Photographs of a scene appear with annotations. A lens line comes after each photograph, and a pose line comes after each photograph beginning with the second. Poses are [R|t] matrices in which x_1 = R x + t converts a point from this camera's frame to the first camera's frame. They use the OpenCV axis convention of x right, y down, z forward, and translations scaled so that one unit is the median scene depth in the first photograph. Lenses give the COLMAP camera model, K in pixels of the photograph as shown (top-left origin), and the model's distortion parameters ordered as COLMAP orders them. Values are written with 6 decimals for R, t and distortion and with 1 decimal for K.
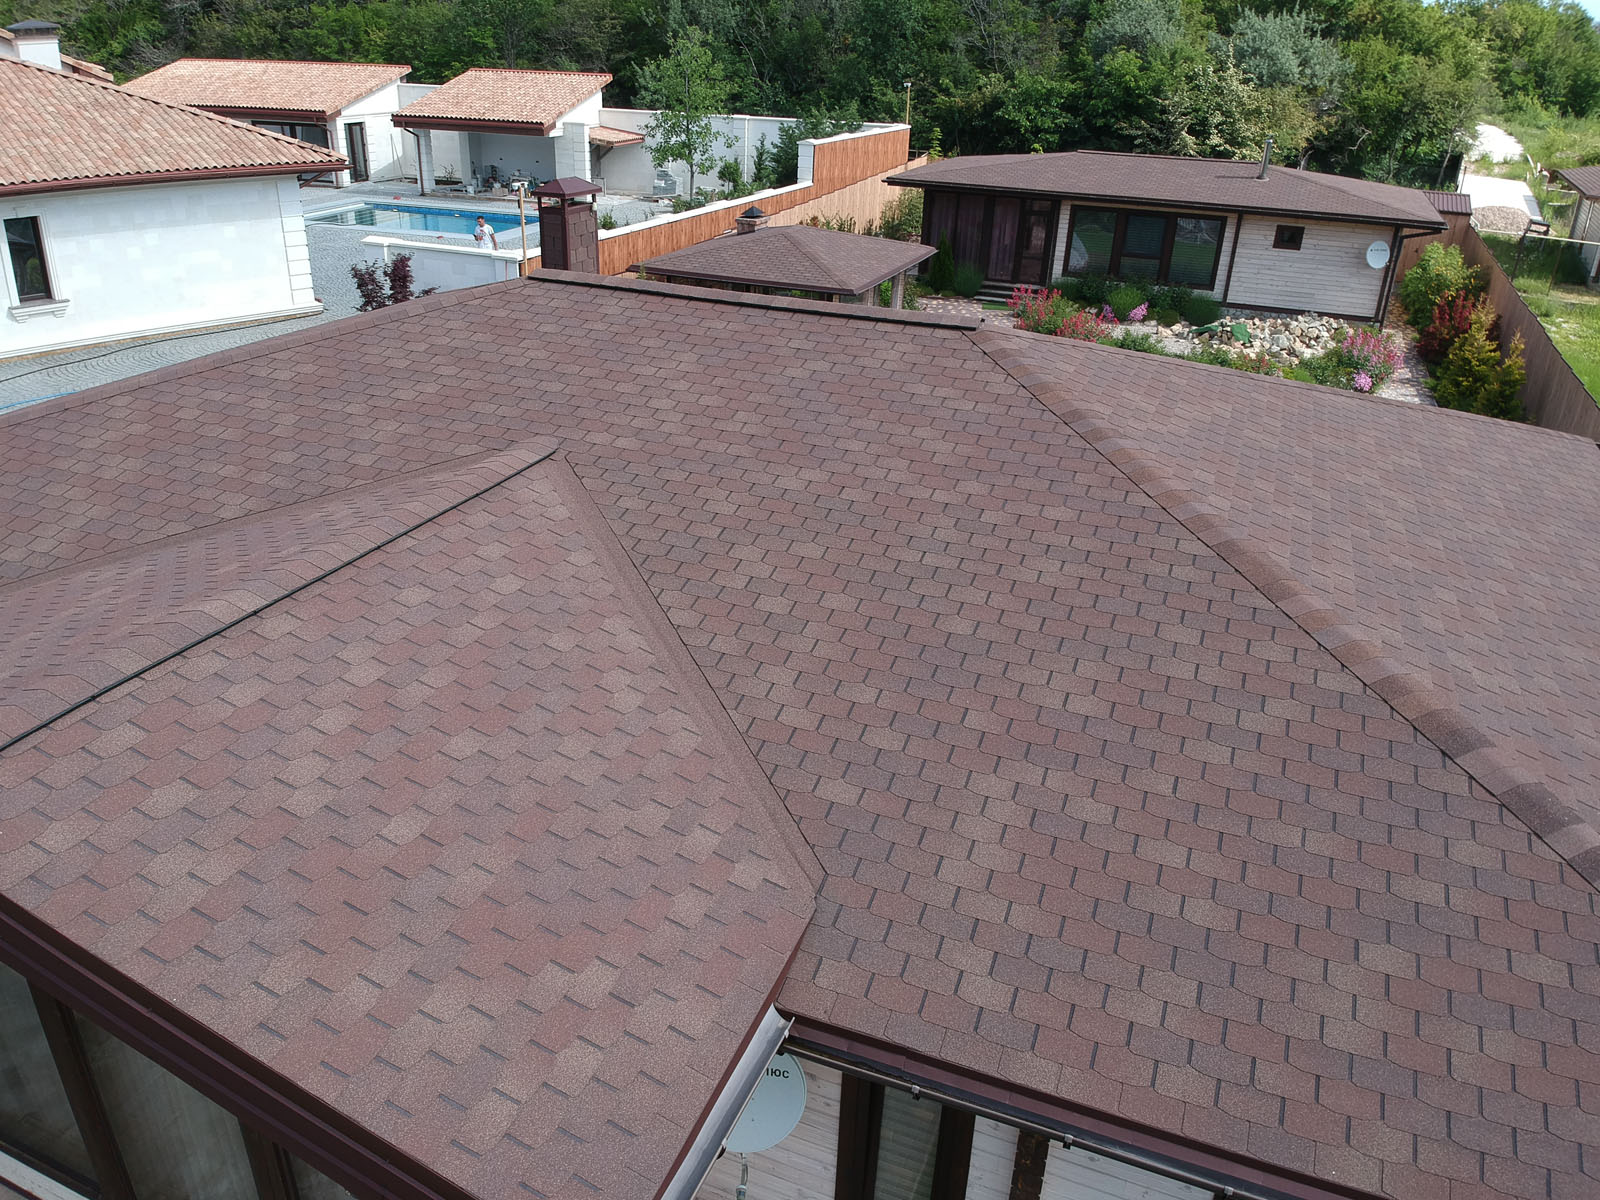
lens RADIAL K [[1174.9, 0, 799.0], [0, 1174.9, 597.2], [0, 0, 1]] dist [0.070750, -0.140398]
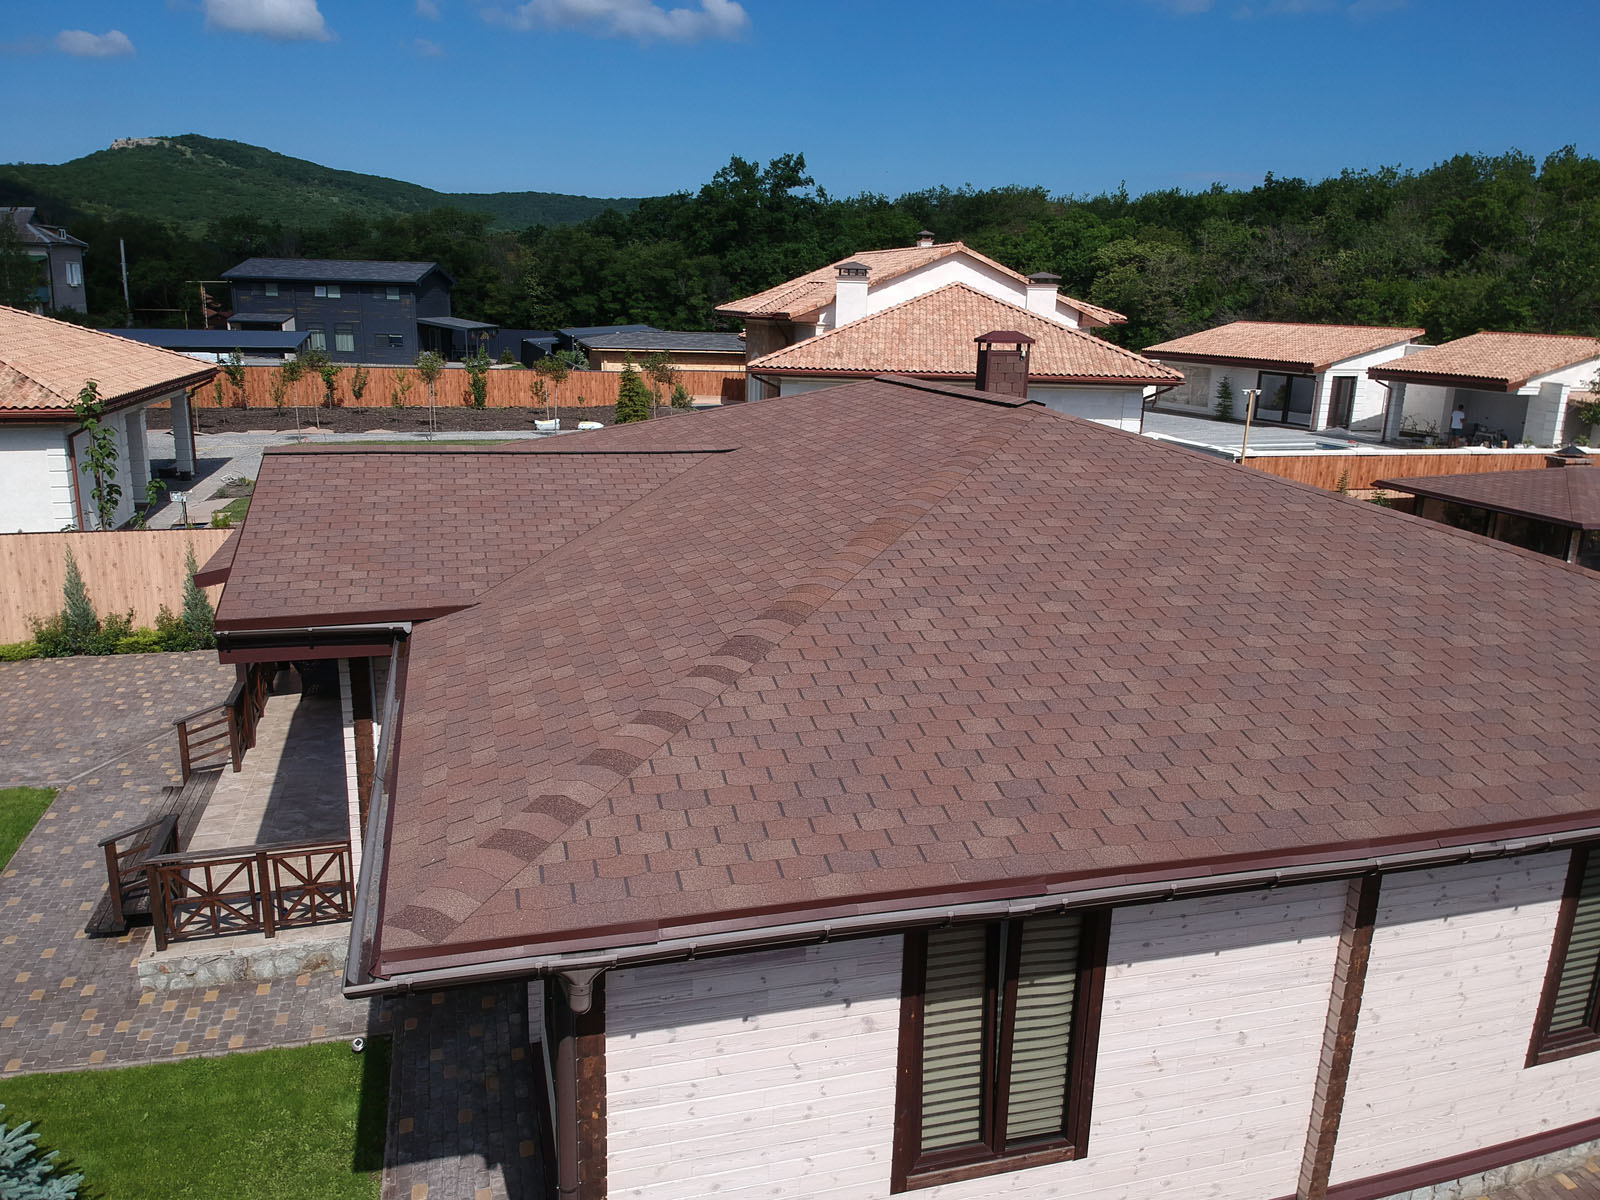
lens RADIAL K [[1174.9, 0, 799.0], [0, 1174.9, 597.2], [0, 0, 1]] dist [0.070750, -0.140398]
pose [[0.609240, 0.178024, -0.772745, 0.206765], [-0.345433, 0.936739, -0.056539, 0.022321], [0.713795, 0.301377, 0.632194, 0.025925]]
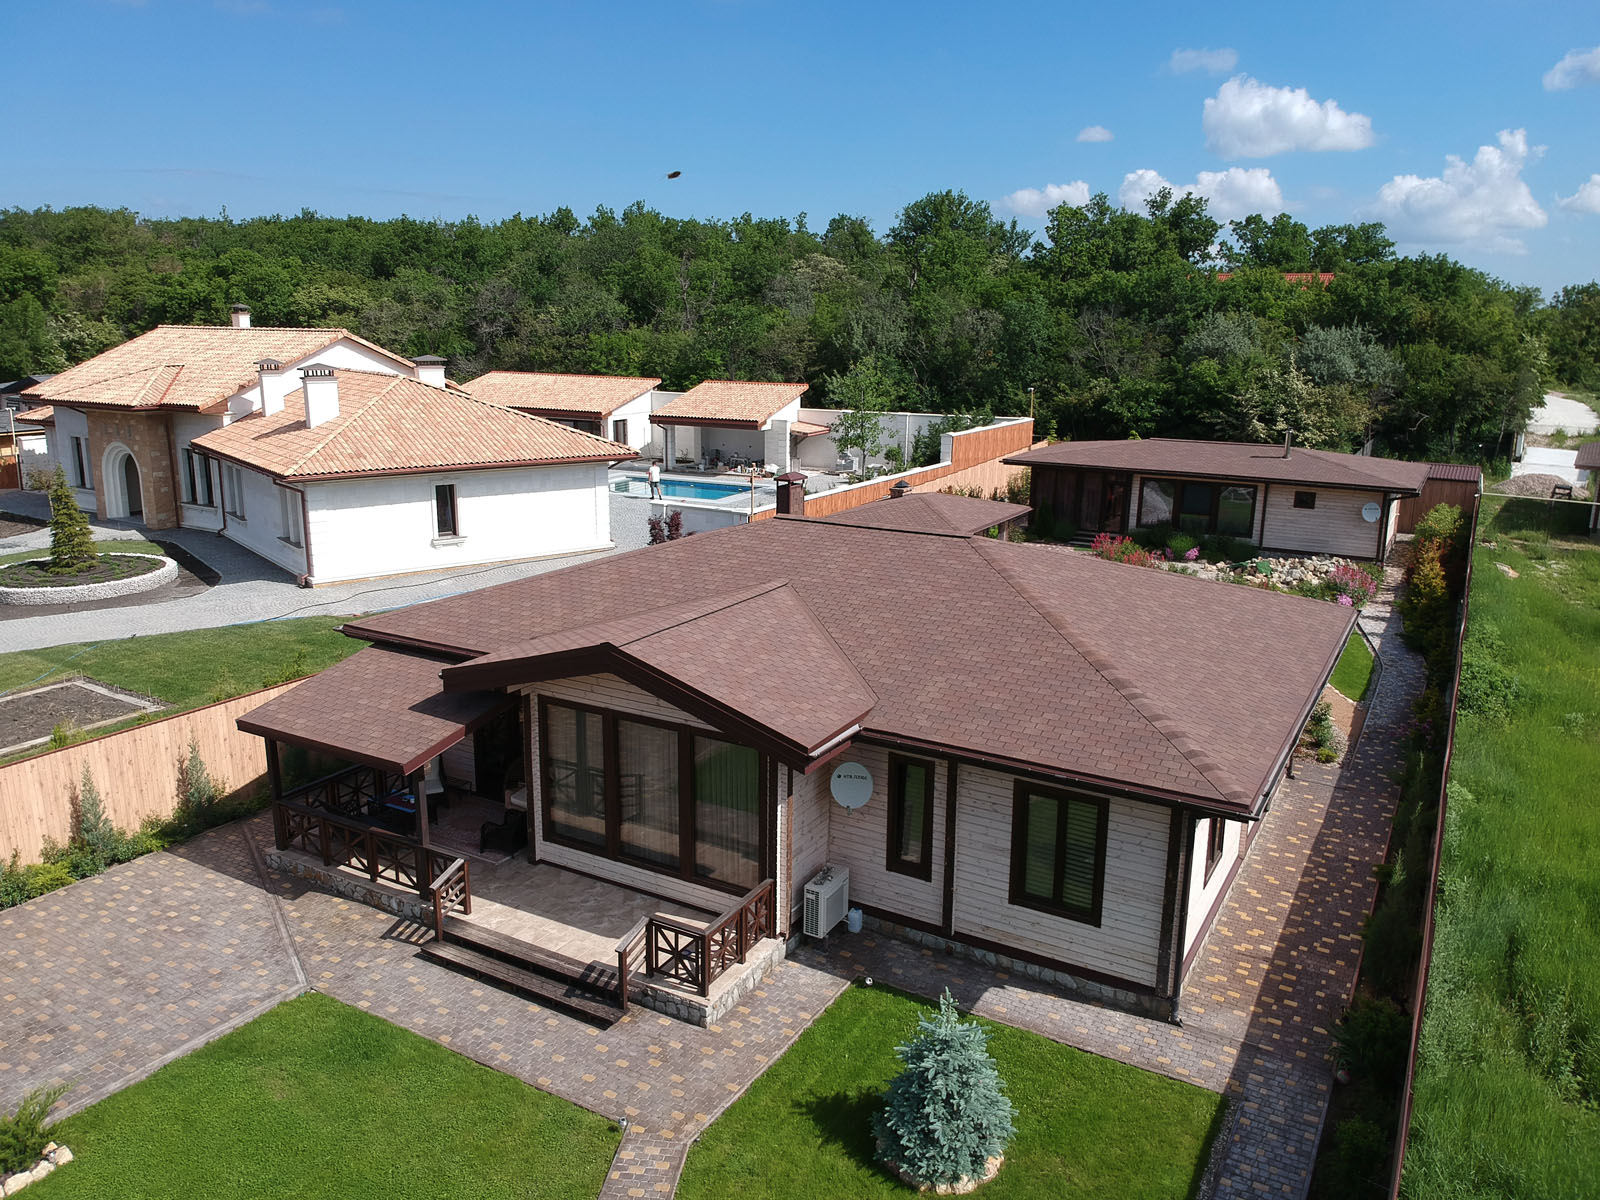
lens RADIAL K [[1171.1, 0, 797.0], [0, 1171.1, 593.2], [0, 0, 1]] dist [0.123824, -0.261726]
pose [[0.988720, 0.012190, -0.149280, 0.032638], [-0.044082, 0.976221, -0.212250, 0.077403], [0.143143, 0.216437, 0.965746, -0.251587]]
